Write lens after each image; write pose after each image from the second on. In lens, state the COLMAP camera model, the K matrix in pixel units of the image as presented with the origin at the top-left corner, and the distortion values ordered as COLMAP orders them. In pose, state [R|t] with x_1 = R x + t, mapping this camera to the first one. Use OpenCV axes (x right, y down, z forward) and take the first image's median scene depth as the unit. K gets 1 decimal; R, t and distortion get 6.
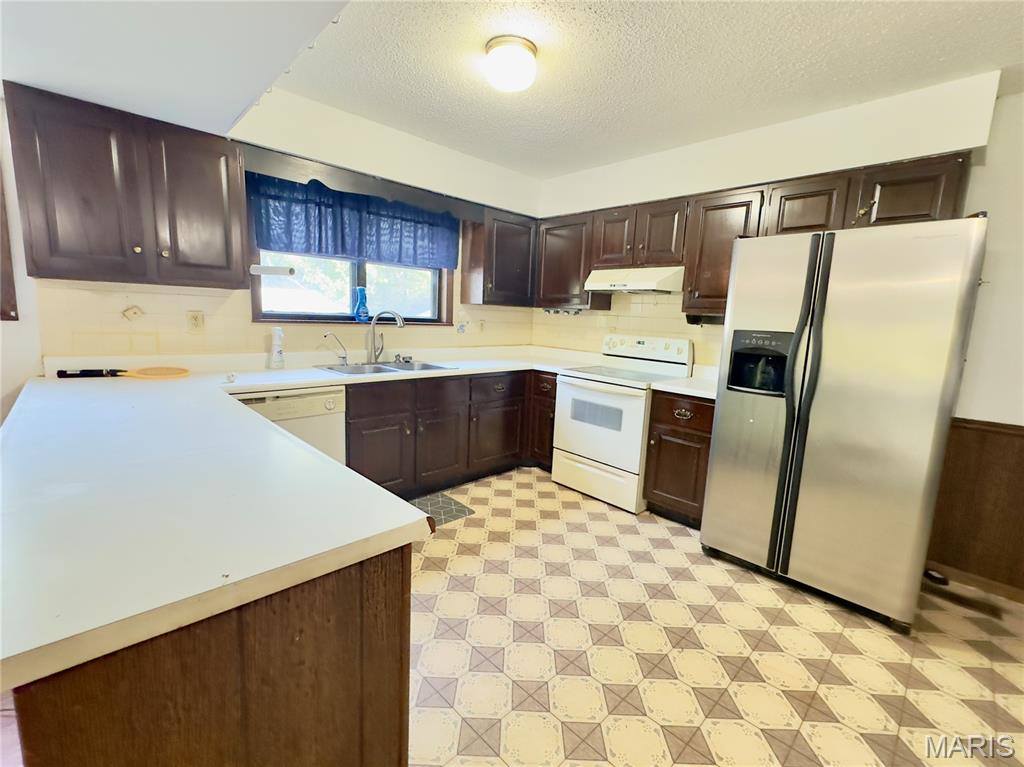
lens RADIAL K [[444.7, 0, 515.2], [0, 444.7, 383.8], [0, 0, 1]] dist [-0.004812, -0.000348]
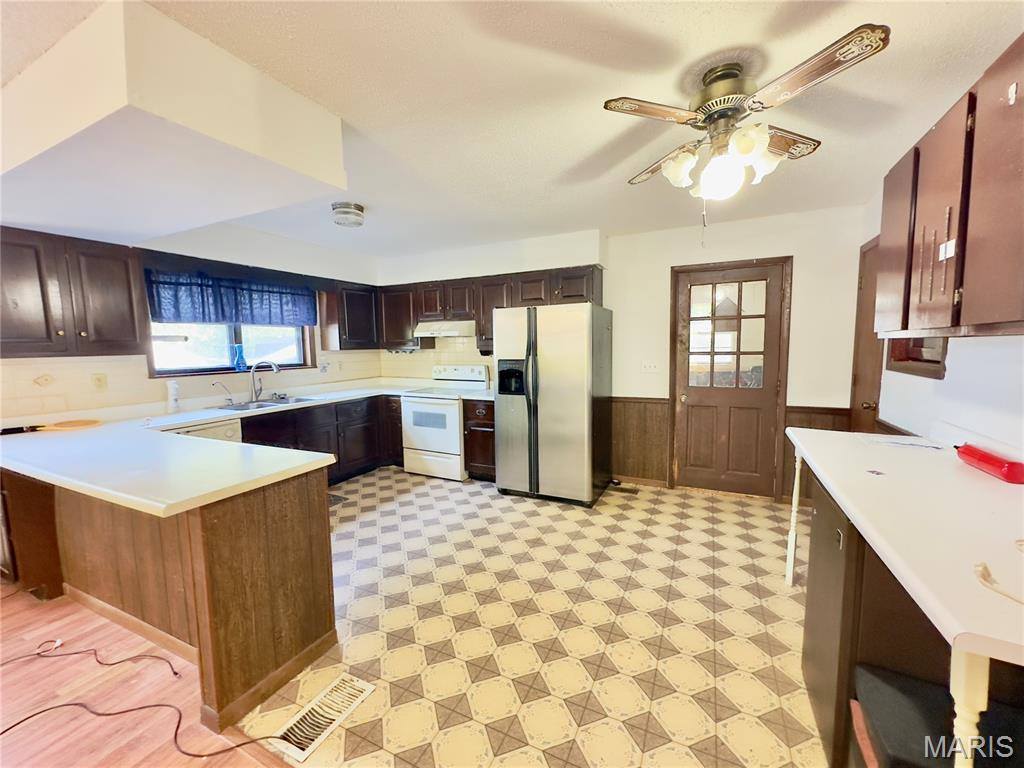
lens RADIAL K [[406.6, 0, 509.4], [0, 406.6, 383.3], [0, 0, 1]] dist [0.000830, -0.000262]
pose [[0.942613, -0.090149, 0.321488, 0.007844], [0.107449, 0.993542, -0.036442, 0.027326], [-0.316127, 0.068895, 0.946212, -0.411071]]
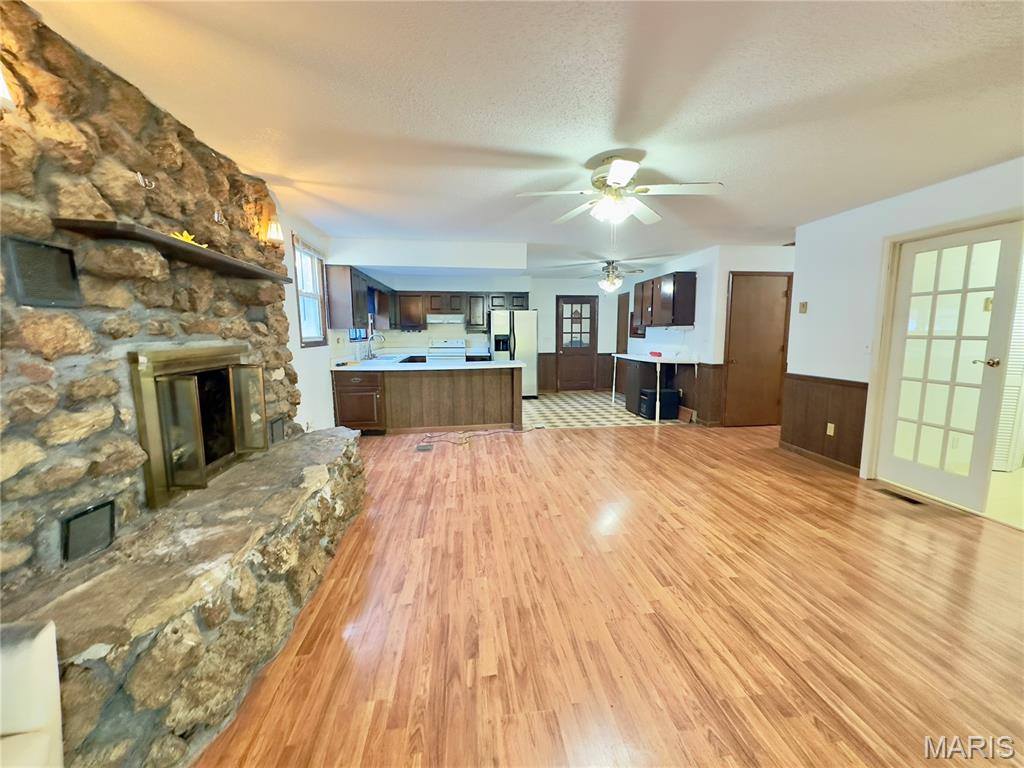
lens RADIAL K [[406.6, 0, 512.2], [0, 406.6, 383.7], [0, 0, 1]] dist [0.000830, -0.000262]
pose [[0.617024, -0.147038, 0.773086, -1.631831], [0.149804, 0.986372, 0.068041, 0.056256], [-0.772555, 0.073829, 0.630642, -0.951204]]
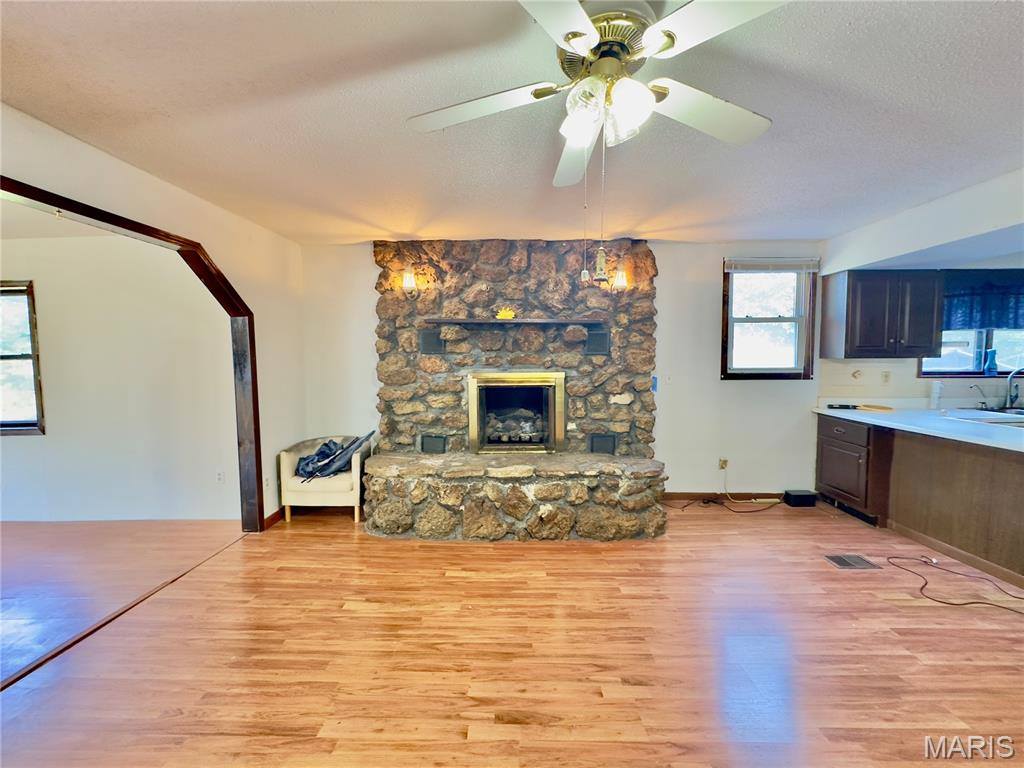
lens RADIAL K [[406.6, 0, 510.1], [0, 406.6, 384.7], [0, 0, 1]] dist [0.000830, -0.000262]
pose [[0.691488, -0.001539, -0.722387, -0.521989], [-0.073457, 0.994664, -0.072434, 0.083830], [0.718644, 0.103151, 0.687685, -0.908550]]
